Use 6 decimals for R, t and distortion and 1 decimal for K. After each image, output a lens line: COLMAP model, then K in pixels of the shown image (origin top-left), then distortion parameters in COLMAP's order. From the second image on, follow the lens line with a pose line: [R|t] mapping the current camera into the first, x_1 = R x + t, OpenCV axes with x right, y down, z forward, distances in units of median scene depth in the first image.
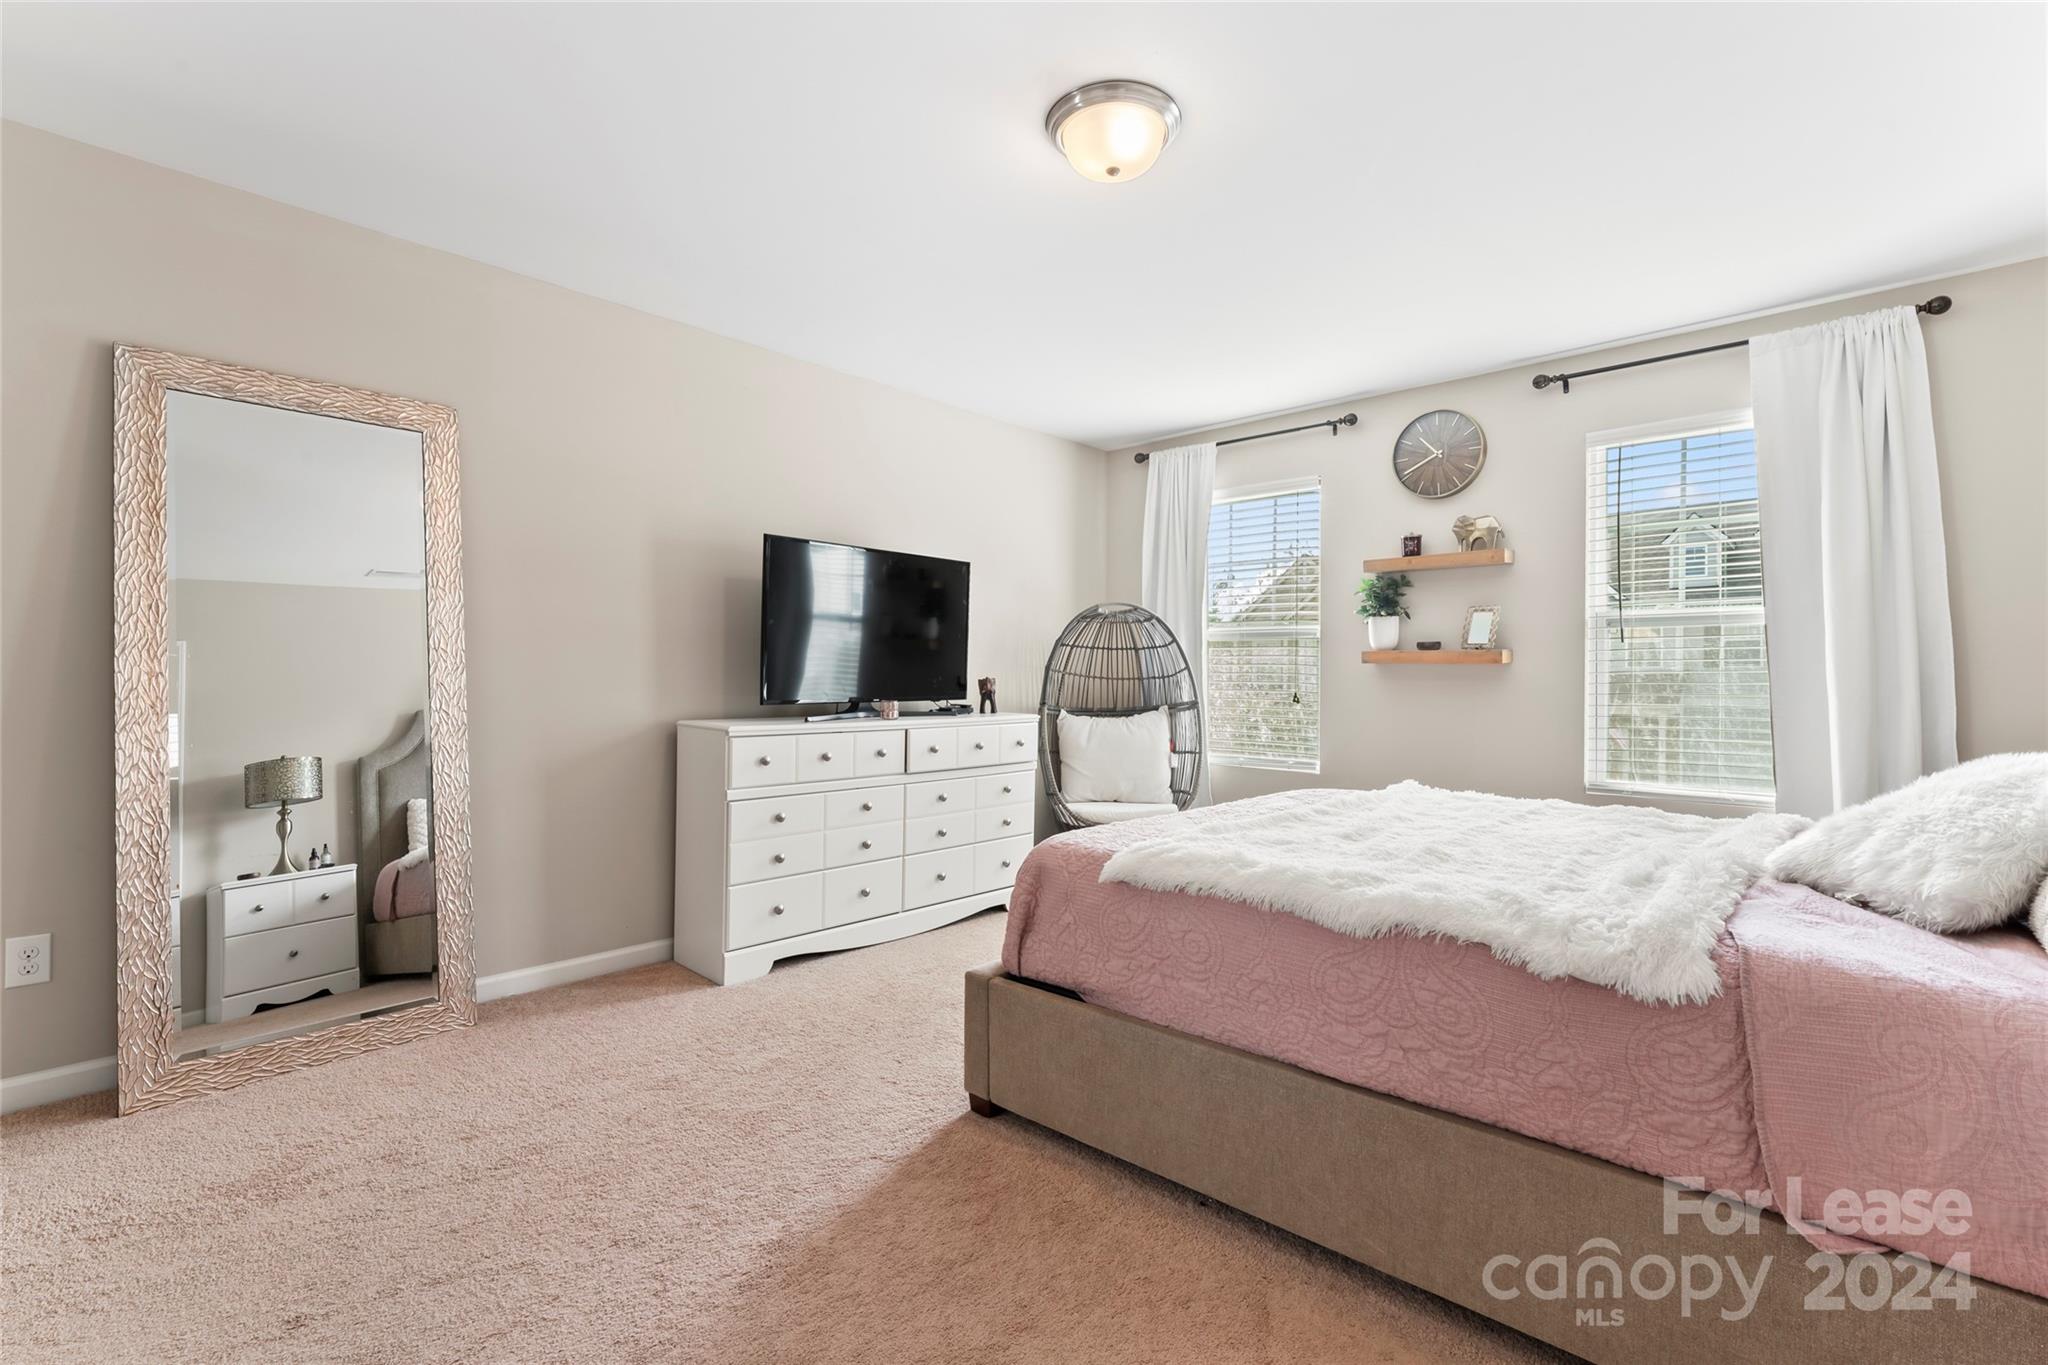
lens RADIAL K [[926.6, 0, 1038.4], [0, 926.6, 683.4], [0, 0, 1]] dist [0.000228, 0.000325]
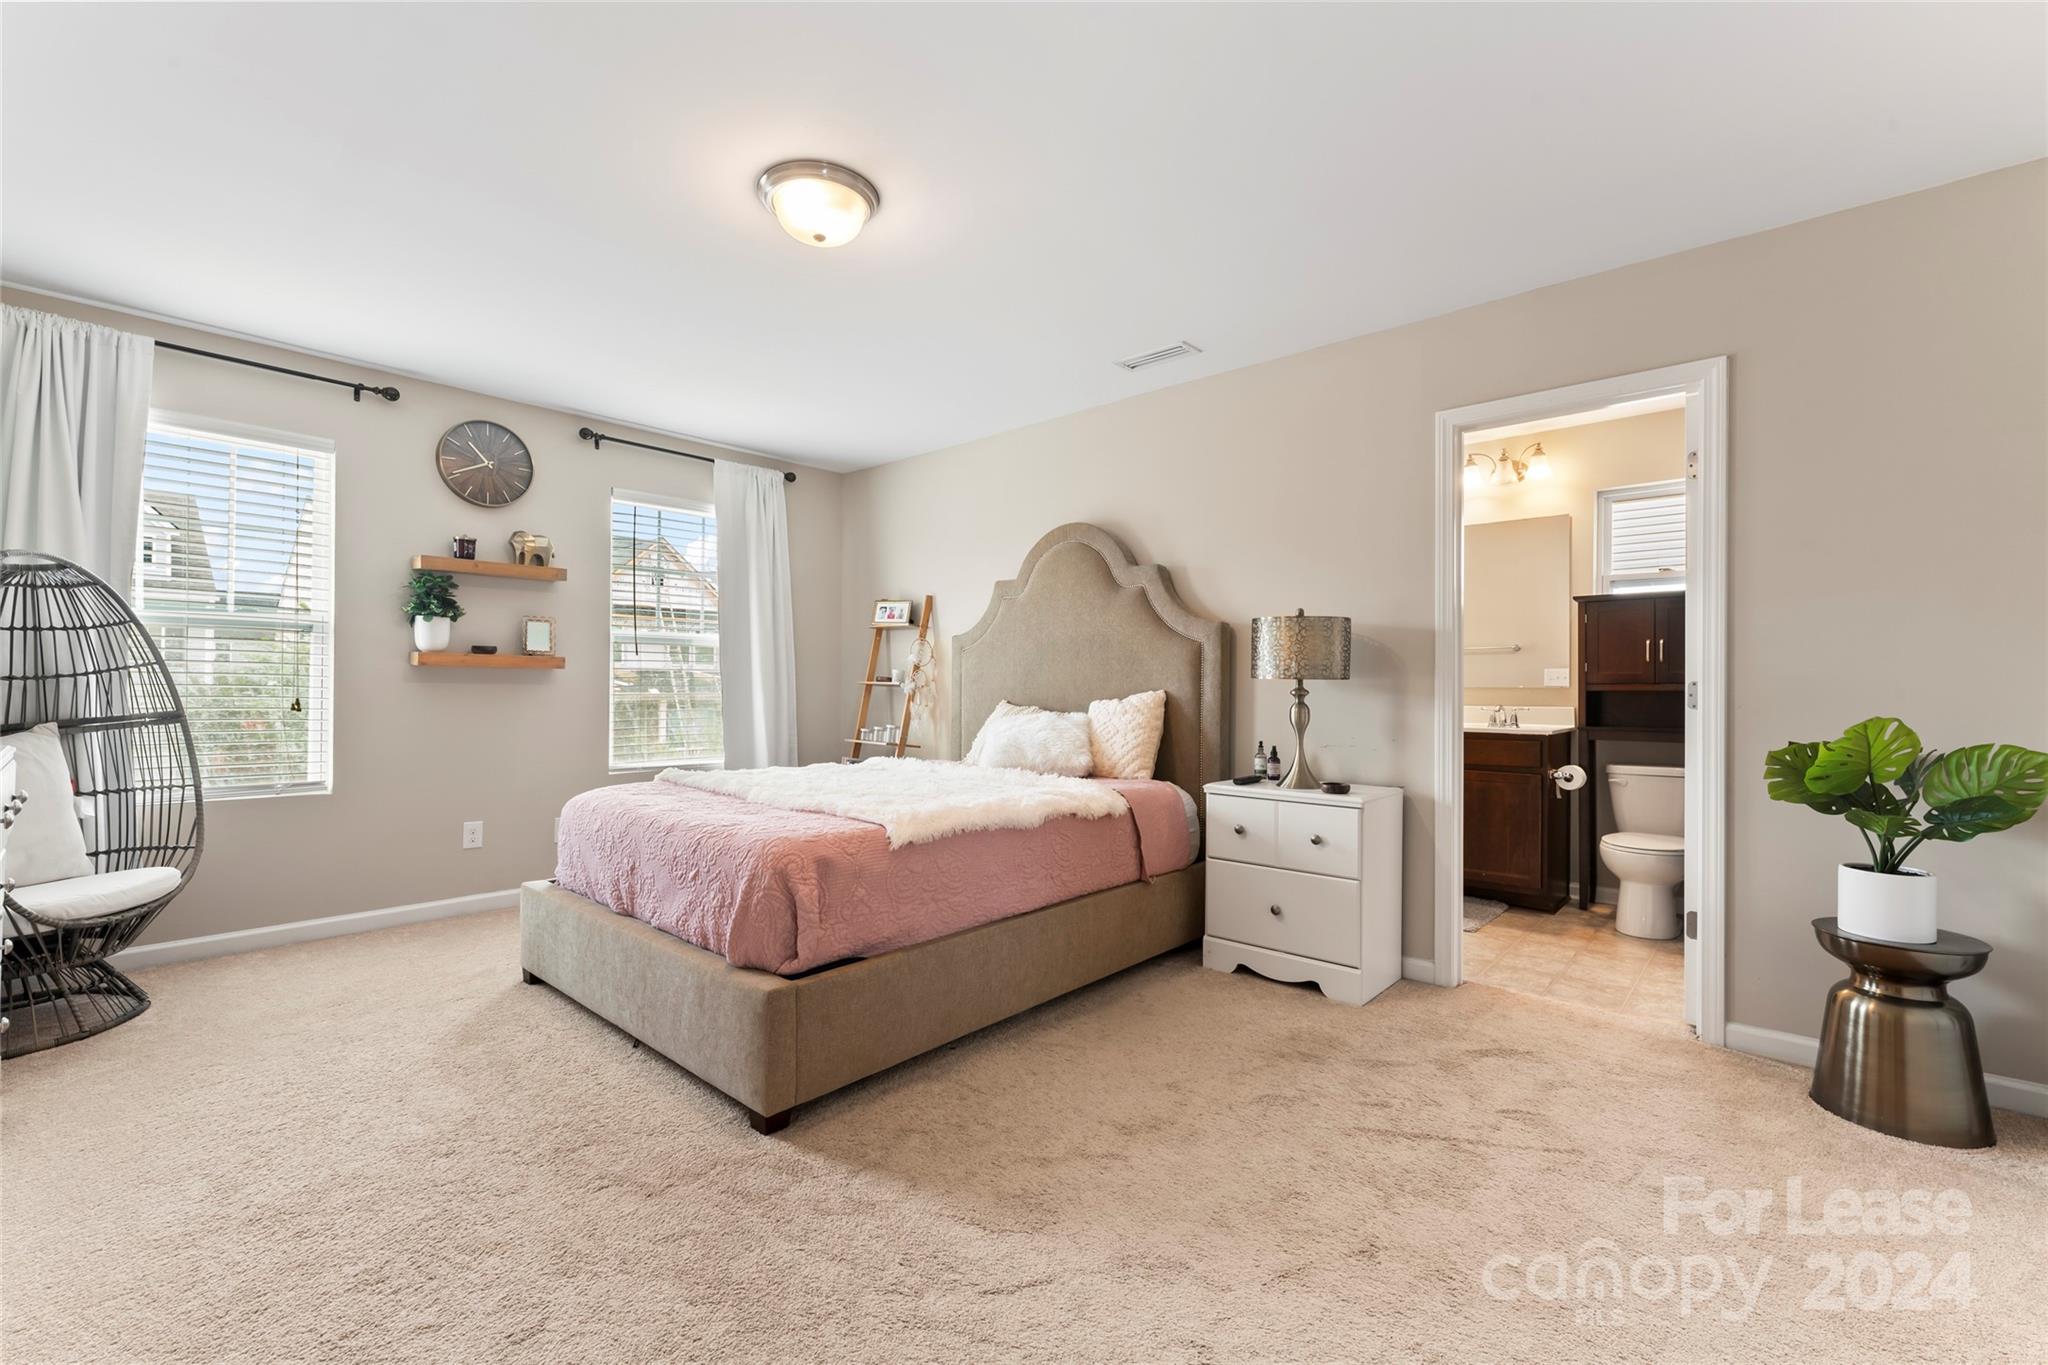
lens RADIAL K [[869.0, 0, 1036.8], [0, 869.0, 676.1], [0, 0, 1]] dist [-0.001320, -0.000400]
pose [[-0.014824, 0.009230, 0.999848, -0.538324], [-0.001406, 0.999956, -0.009252, -0.003791], [-0.999889, -0.001543, -0.014810, 0.402973]]
